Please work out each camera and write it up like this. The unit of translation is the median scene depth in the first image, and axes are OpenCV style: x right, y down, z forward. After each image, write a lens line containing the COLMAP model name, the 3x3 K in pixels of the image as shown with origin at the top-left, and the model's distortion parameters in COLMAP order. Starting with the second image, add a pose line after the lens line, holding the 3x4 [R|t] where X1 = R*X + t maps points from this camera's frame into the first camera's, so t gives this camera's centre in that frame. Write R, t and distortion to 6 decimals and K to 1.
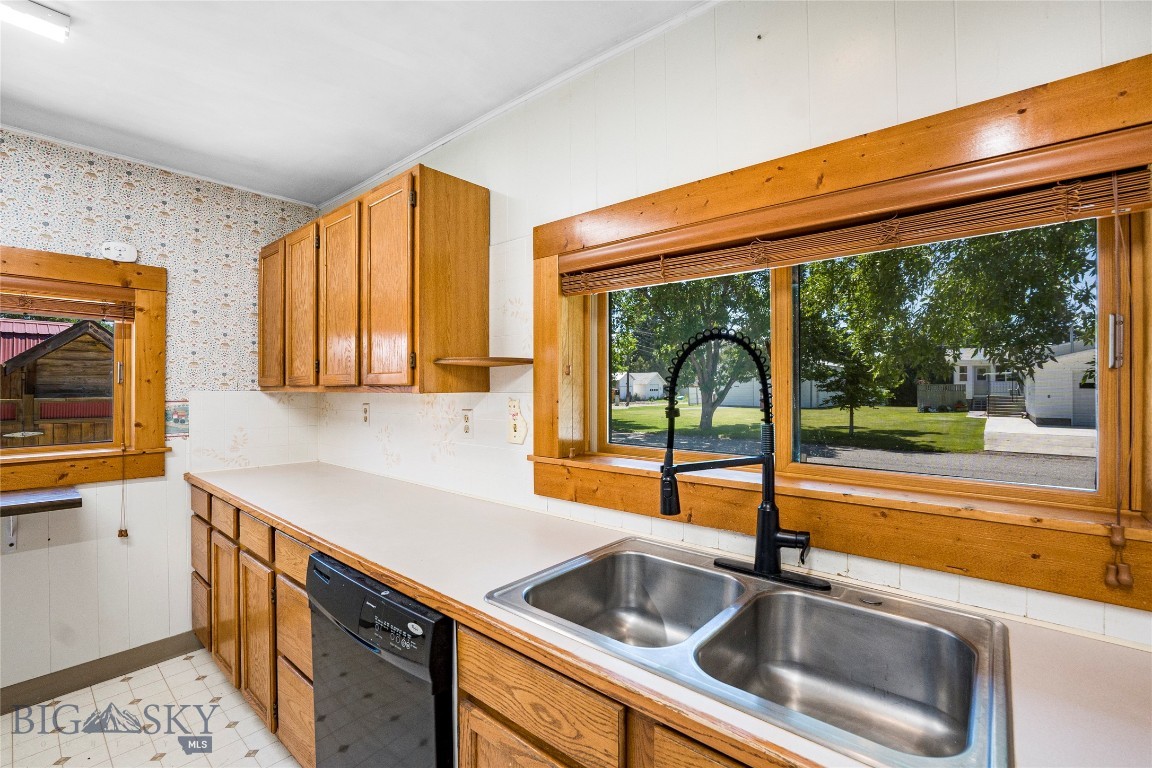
lens RADIAL K [[507.2, 0, 573.7], [0, 507.2, 386.5], [0, 0, 1]] dist [-0.031059, 0.006319]
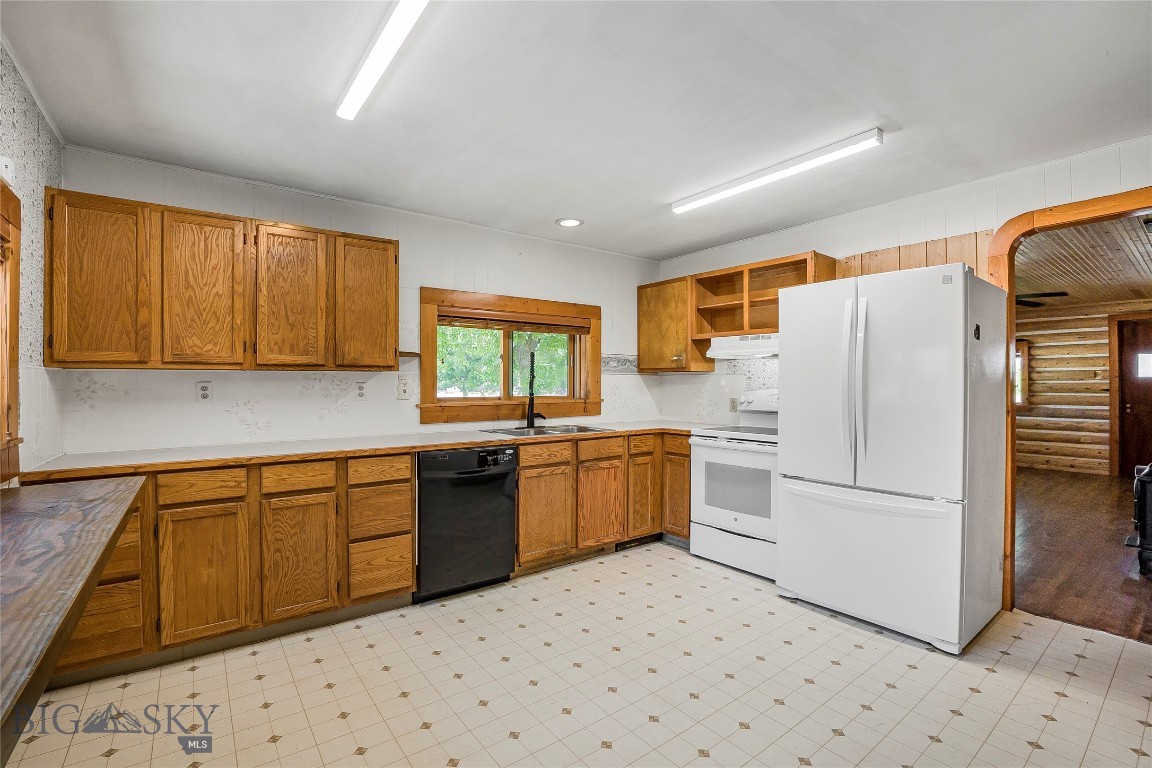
lens RADIAL K [[507.2, 0, 571.6], [0, 507.2, 382.2], [0, 0, 1]] dist [-0.031059, 0.006319]
pose [[0.210552, 0.000037, 0.977583, -1.831445], [0.000008, 1.000000, -0.000040, 0.051715], [-0.977583, 0.000016, 0.210552, 0.026802]]
